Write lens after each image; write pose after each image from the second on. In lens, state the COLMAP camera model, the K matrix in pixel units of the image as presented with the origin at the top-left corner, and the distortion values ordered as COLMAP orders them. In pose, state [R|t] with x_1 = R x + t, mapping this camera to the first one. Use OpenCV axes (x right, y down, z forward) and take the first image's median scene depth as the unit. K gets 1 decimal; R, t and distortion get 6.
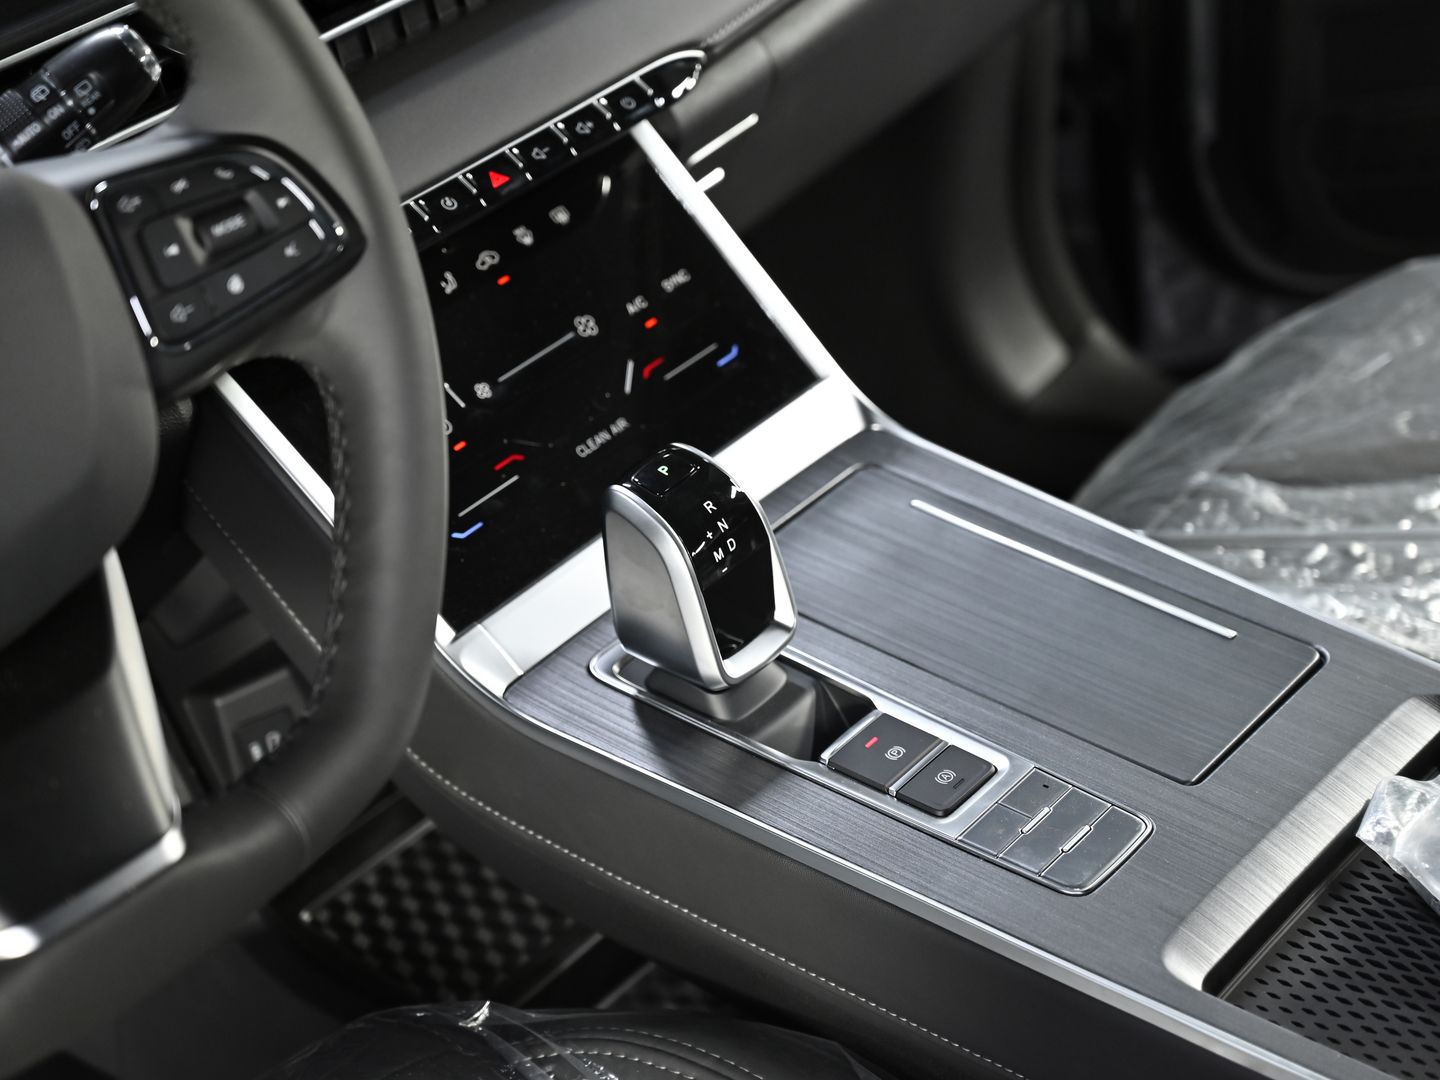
lens RADIAL K [[2931.4, 0, 719.9], [0, 2931.4, 538.7], [0, 0, 1]] dist [-0.014660, 0.000000]
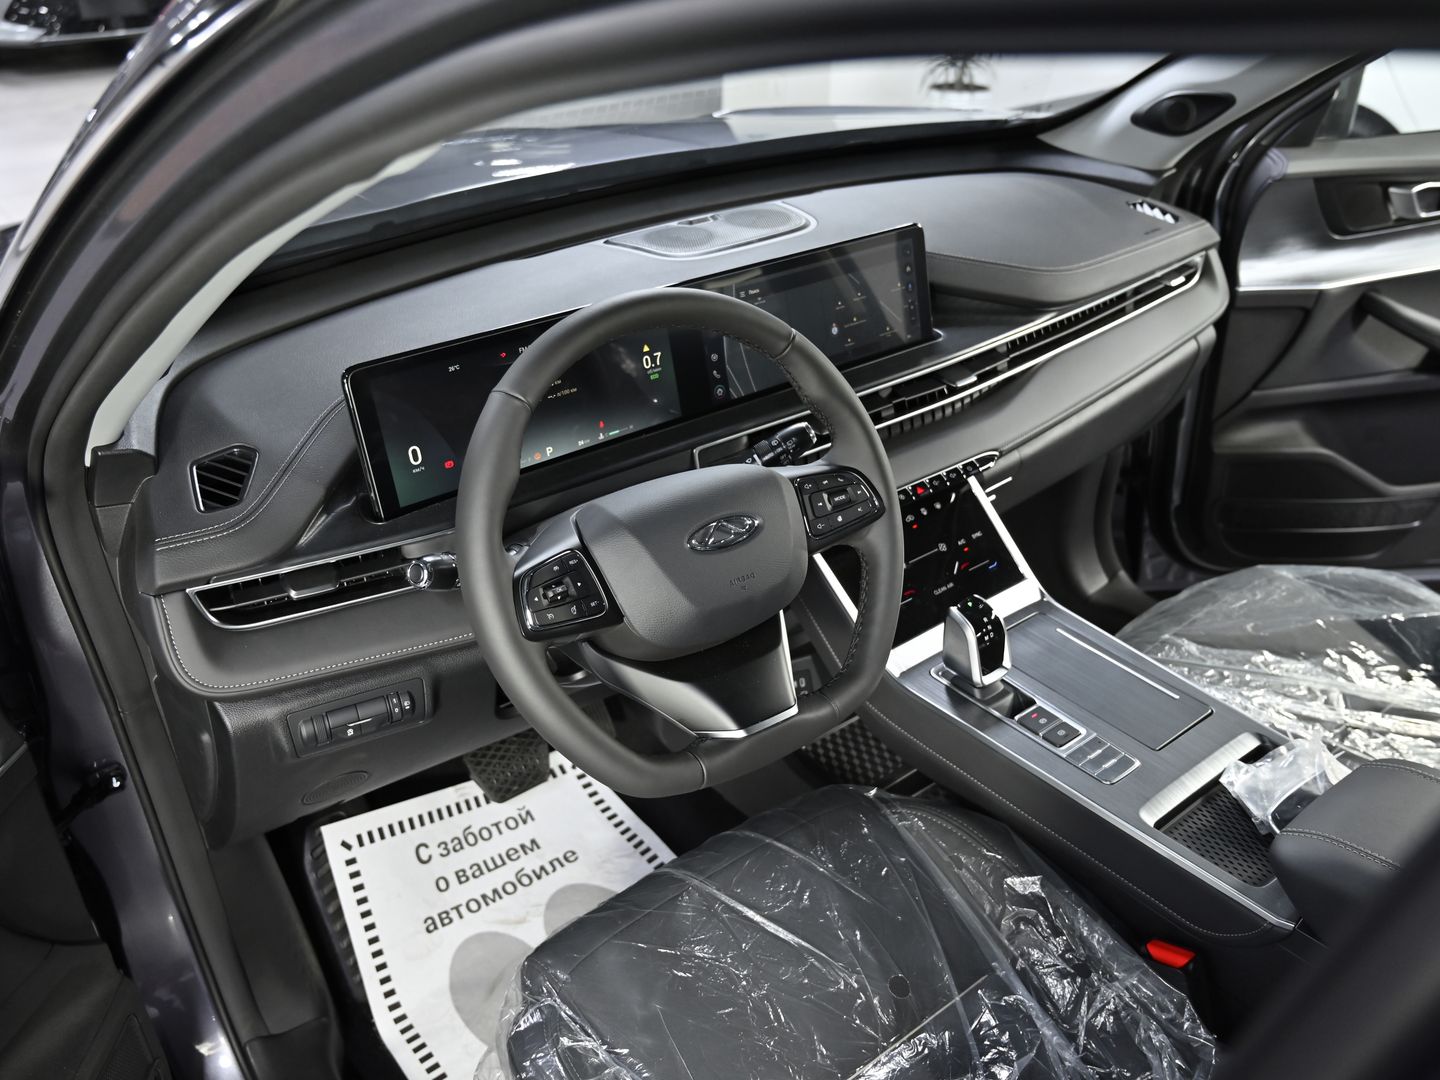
lens RADIAL K [[1189.5, 0, 715.8], [0, 1189.5, 544.6], [0, 0, 1]] dist [-0.016777, -0.006044]
pose [[0.974412, 0.137230, -0.178013, -0.058750], [-0.147757, 0.987895, -0.047227, 0.008823], [0.169378, 0.072321, 0.982894, -0.128103]]
